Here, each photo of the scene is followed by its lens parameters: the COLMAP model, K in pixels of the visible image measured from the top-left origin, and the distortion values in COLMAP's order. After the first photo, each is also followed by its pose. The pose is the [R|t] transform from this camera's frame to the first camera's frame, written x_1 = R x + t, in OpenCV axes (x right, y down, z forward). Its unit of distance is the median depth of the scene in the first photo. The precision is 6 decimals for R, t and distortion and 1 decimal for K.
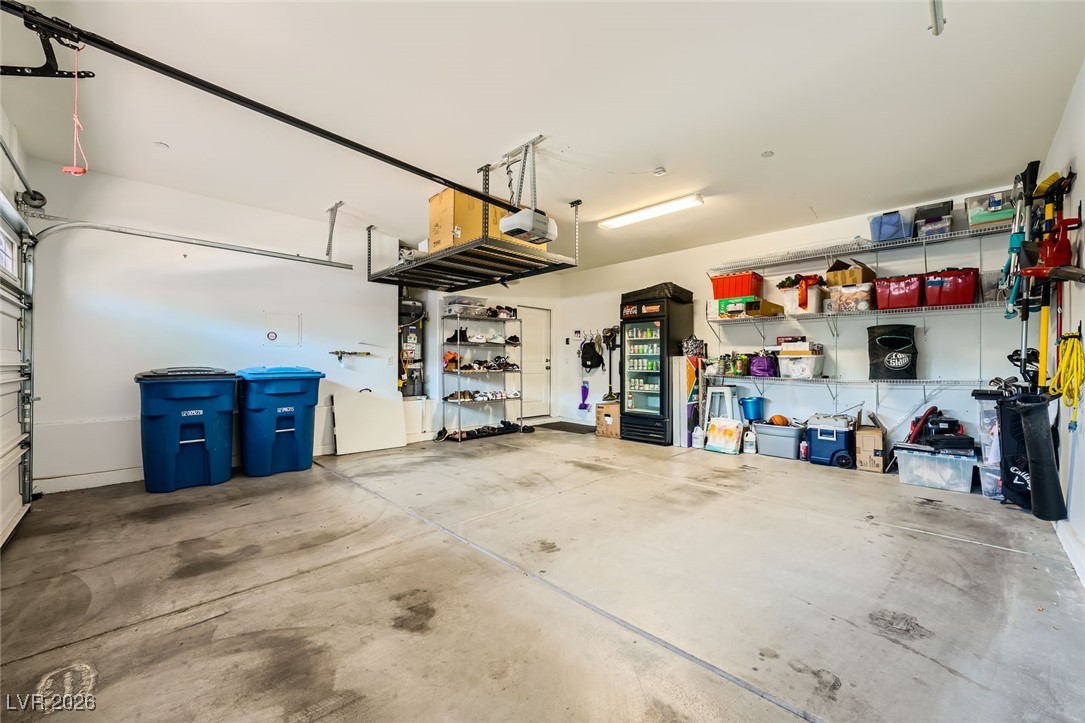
lens RADIAL K [[425.4, 0, 542.1], [0, 425.4, 364.0], [0, 0, 1]] dist [-0.018879, 0.003976]
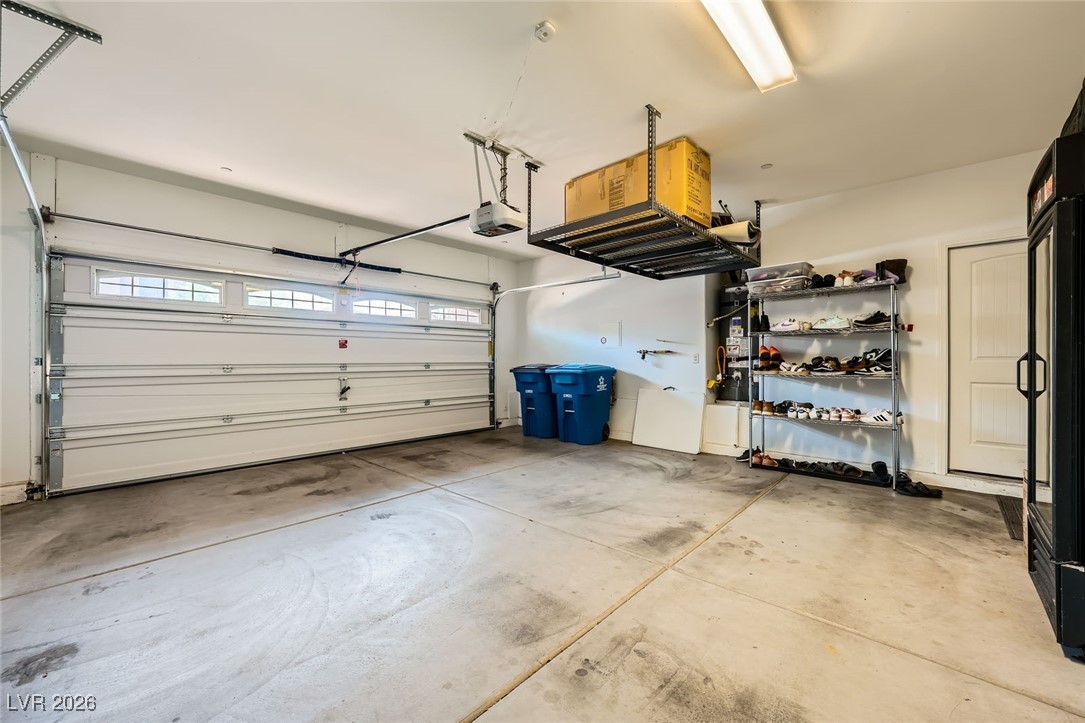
lens RADIAL K [[425.4, 0, 541.4], [0, 425.4, 360.1], [0, 0, 1]] dist [-0.018879, 0.003976]
pose [[0.037864, -0.000845, -0.999283, 0.813023], [0.001179, 0.999999, -0.000800, -0.006340], [0.999282, -0.001148, 0.037865, 0.930634]]
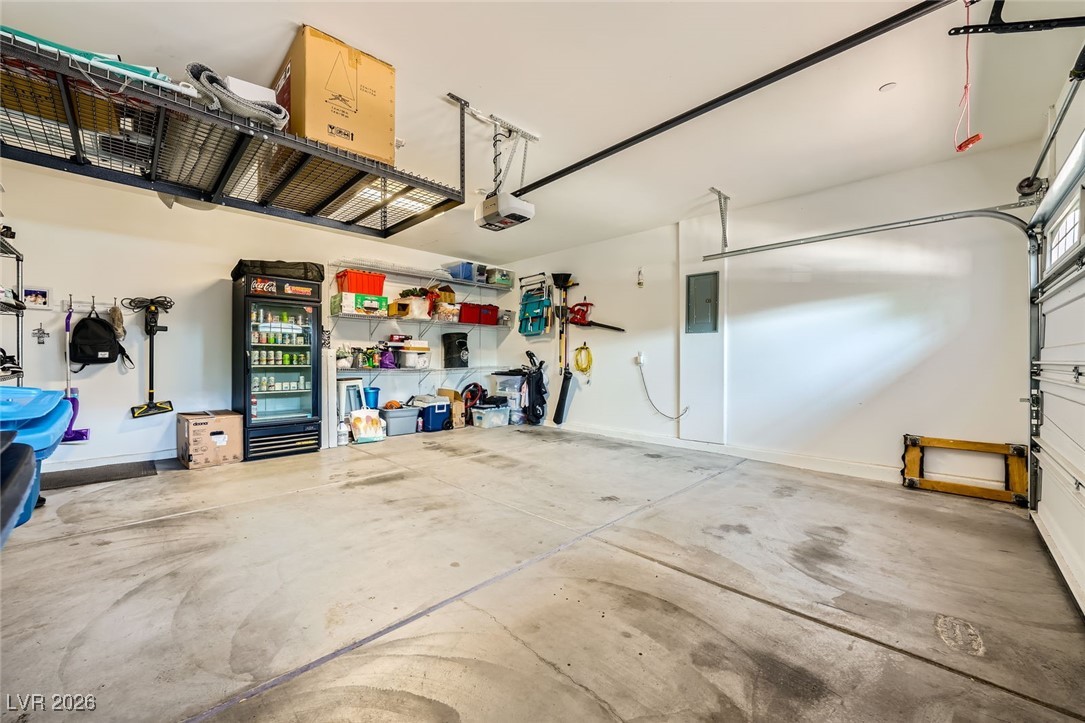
lens RADIAL K [[425.4, 0, 540.1], [0, 425.4, 360.7], [0, 0, 1]] dist [-0.018879, 0.003976]
pose [[-0.013467, -0.006928, 0.999885, -0.850824], [-0.004665, 0.999966, 0.006866, -0.001639], [-0.999898, -0.004572, -0.013499, 0.815956]]
